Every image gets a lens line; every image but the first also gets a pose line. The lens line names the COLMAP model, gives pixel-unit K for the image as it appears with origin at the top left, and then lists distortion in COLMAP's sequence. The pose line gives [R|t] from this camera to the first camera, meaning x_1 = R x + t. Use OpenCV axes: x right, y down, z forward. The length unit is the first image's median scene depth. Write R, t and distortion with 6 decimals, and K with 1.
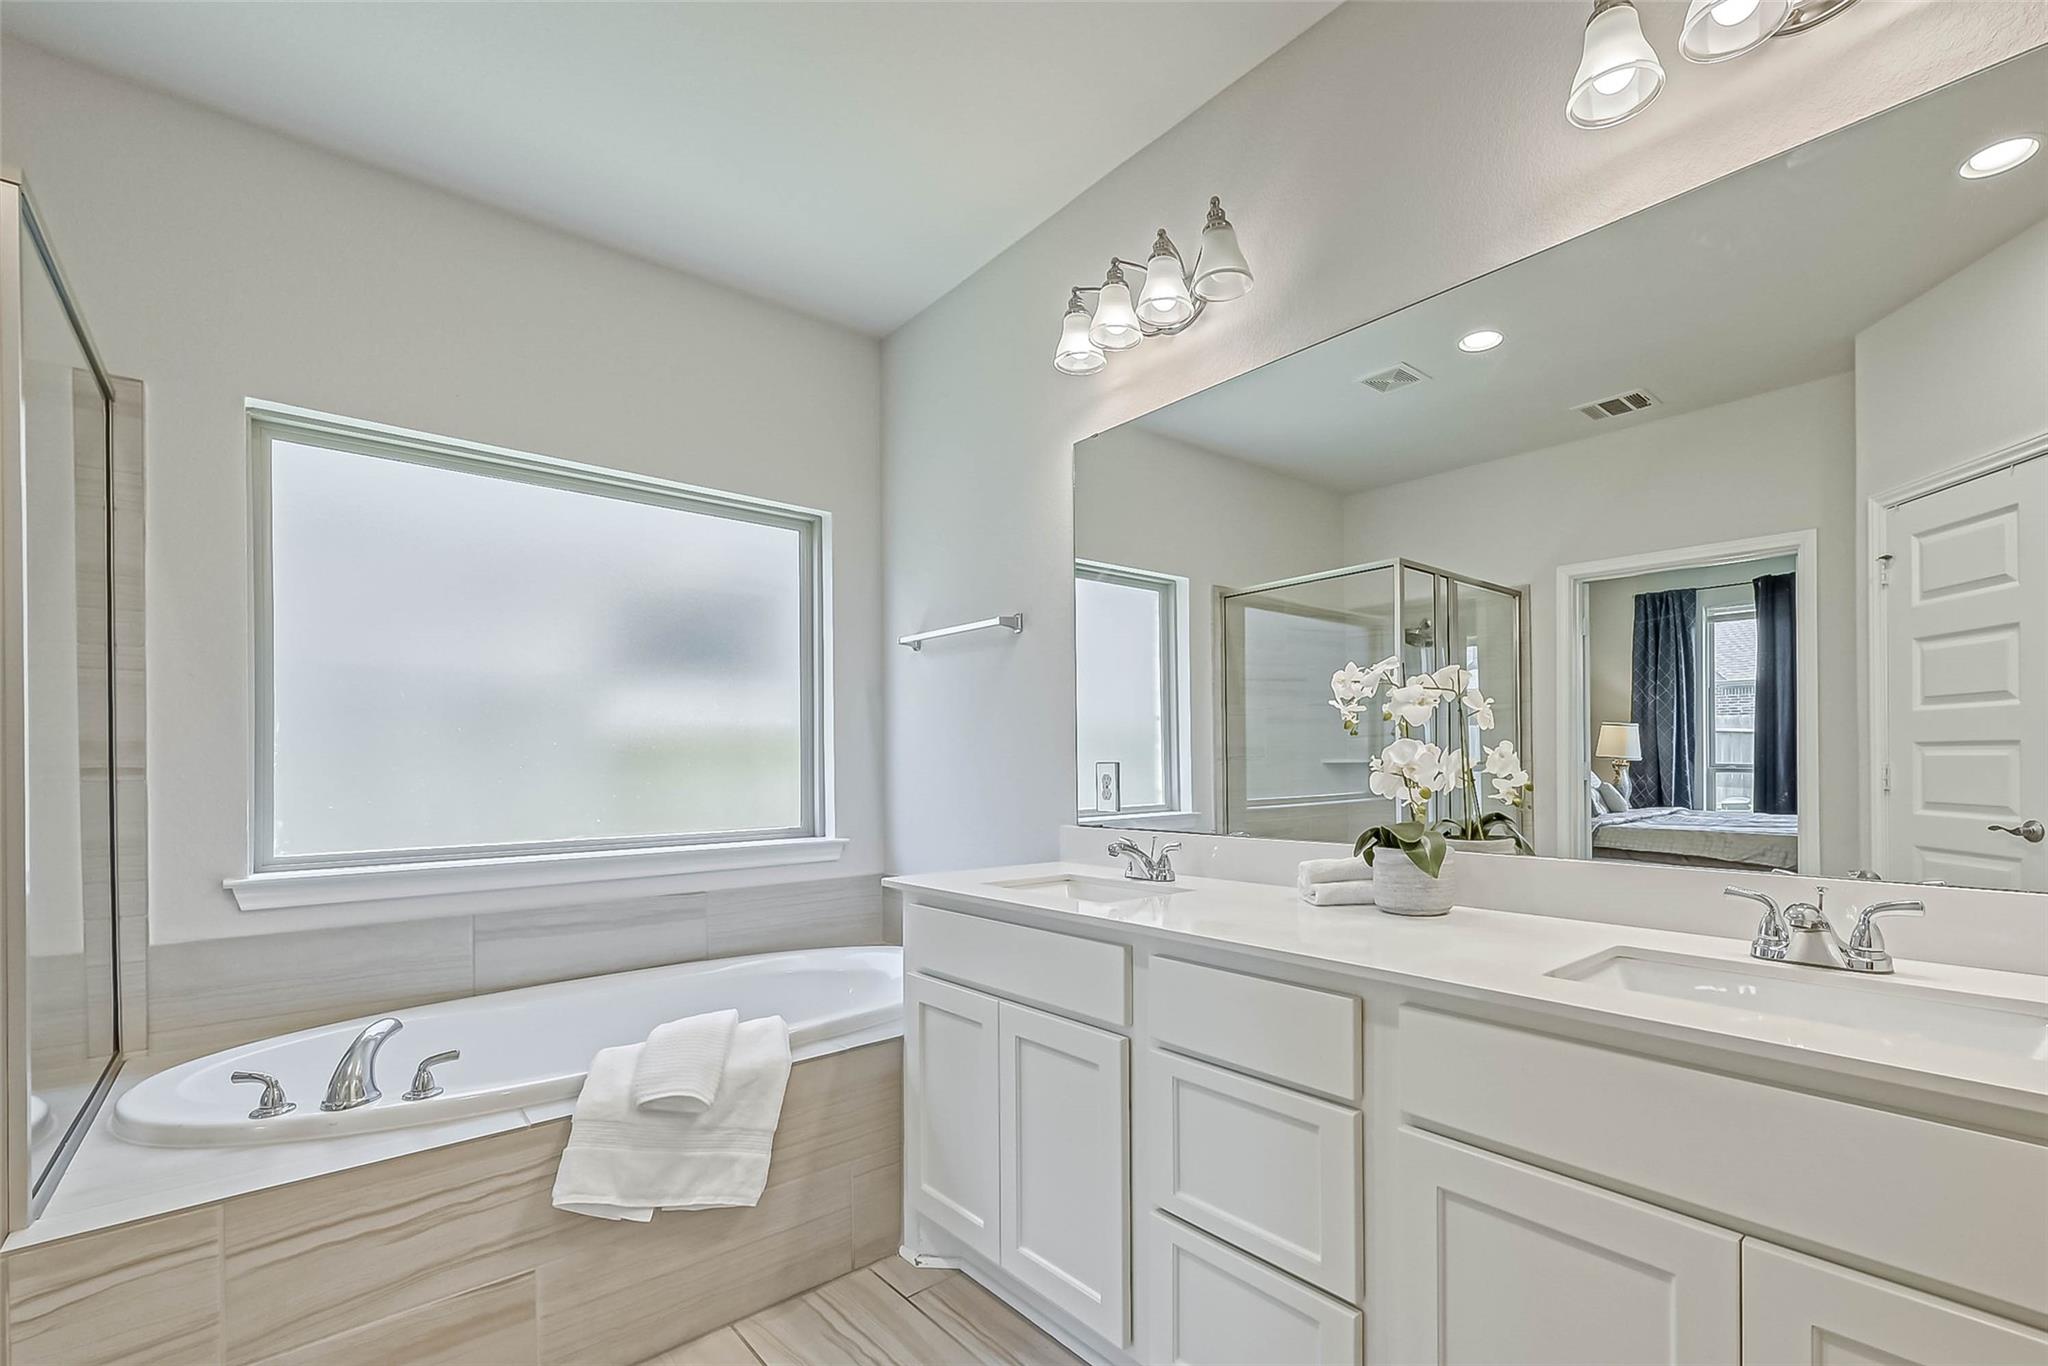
lens RADIAL K [[839.8, 0, 1111.8], [0, 839.8, 815.2], [0, 0, 1]] dist [-0.001984, -0.000048]
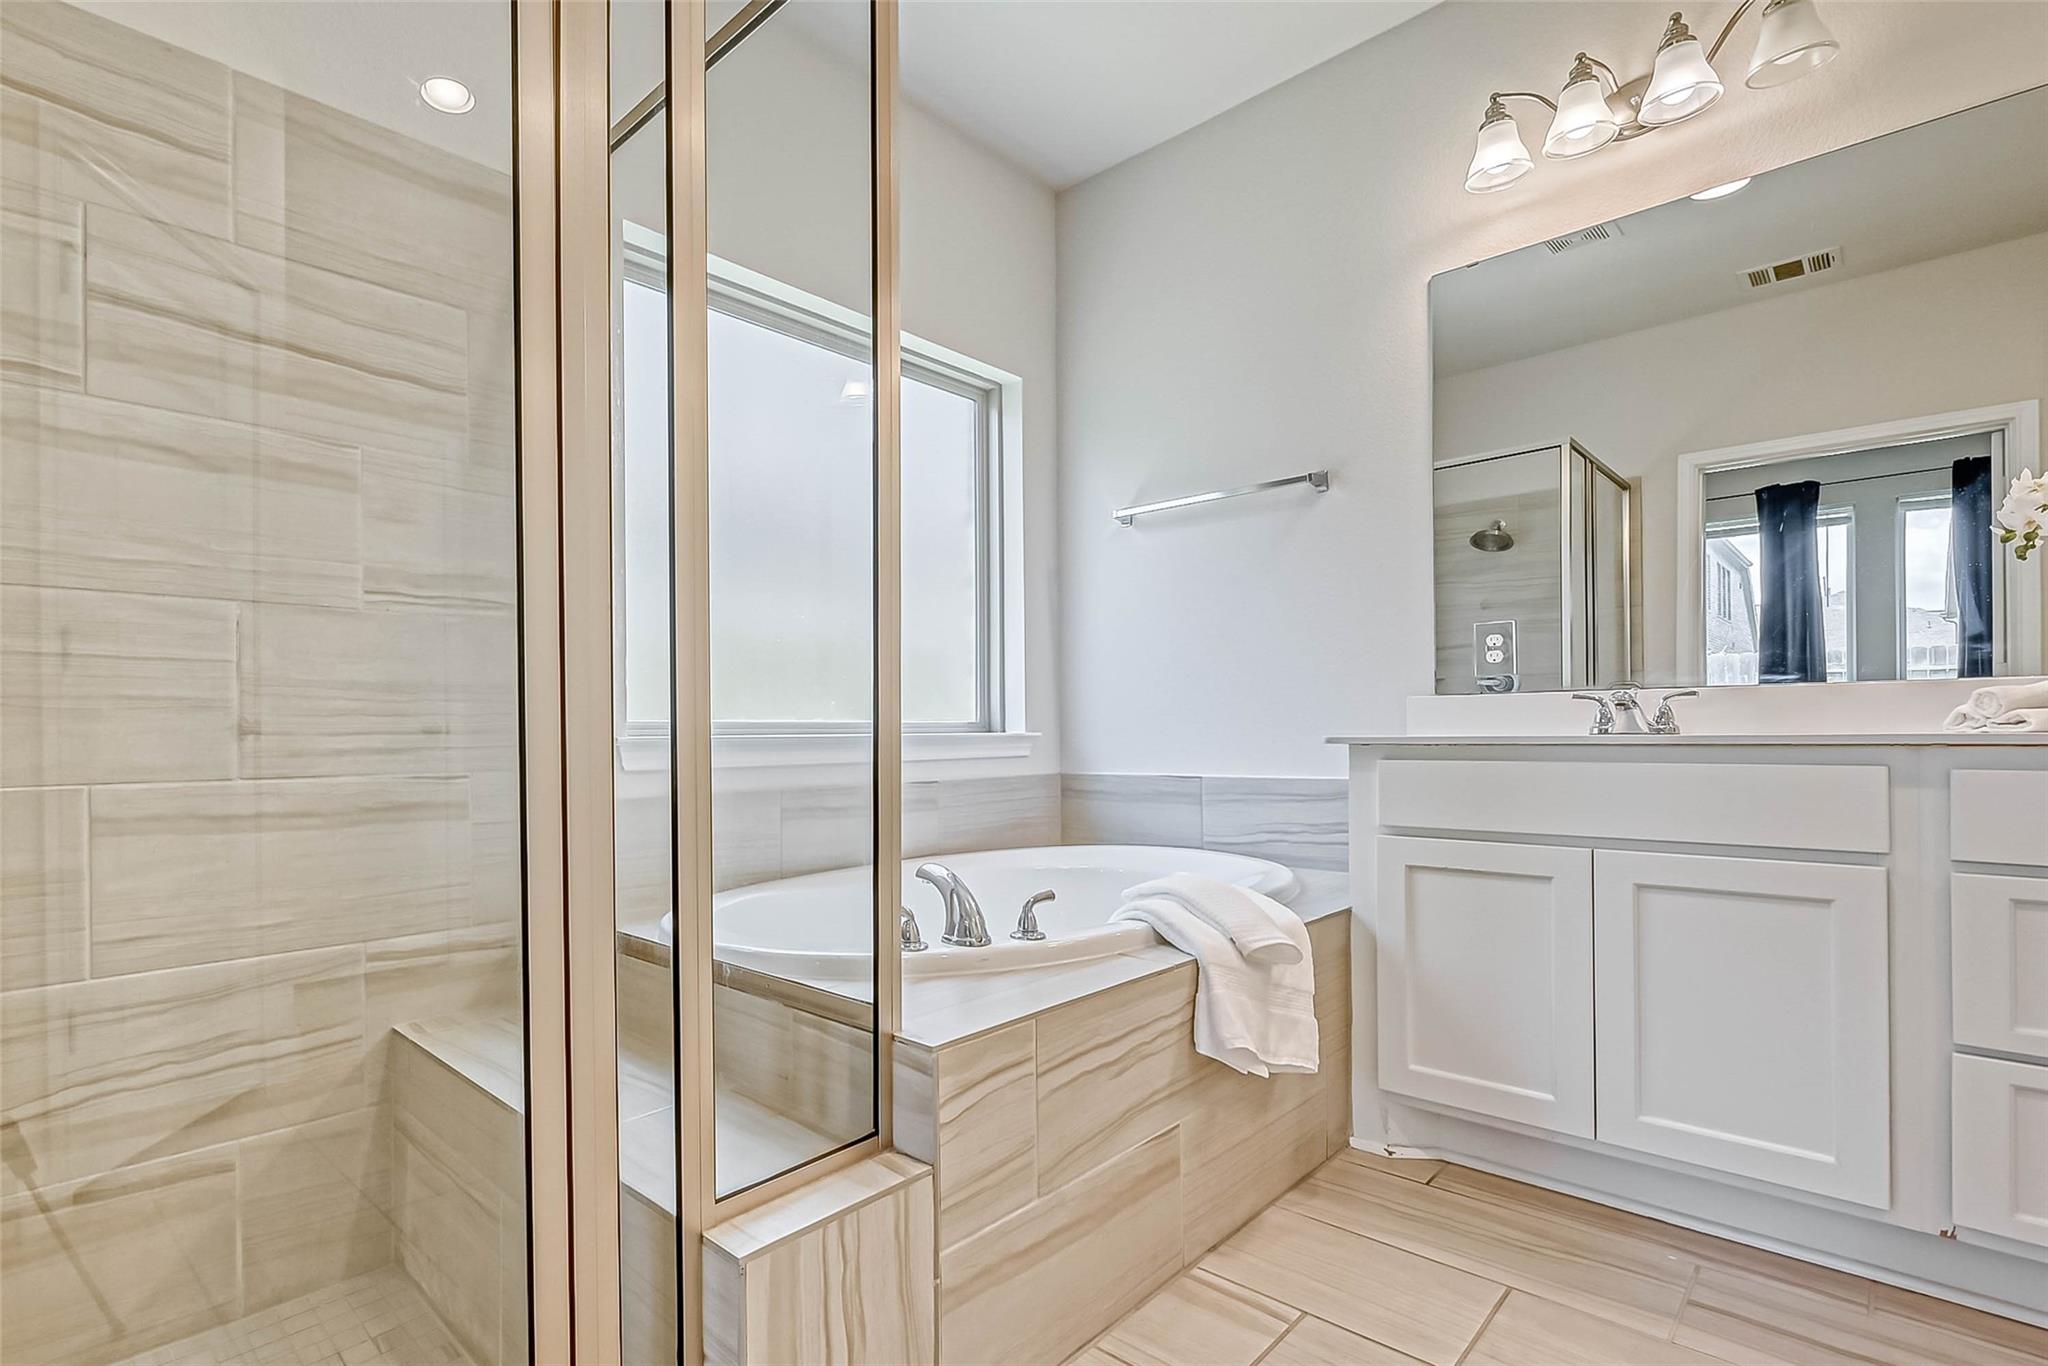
lens RADIAL K [[923.3, 0, 1007.5], [0, 923.3, 755.2], [0, 0, 1]] dist [0.000615, -0.002928]
pose [[0.999791, 0.002289, -0.020306, -0.631569], [-0.002286, 0.999997, 0.000180, 0.101974], [0.020306, -0.000133, 0.999794, -0.012452]]
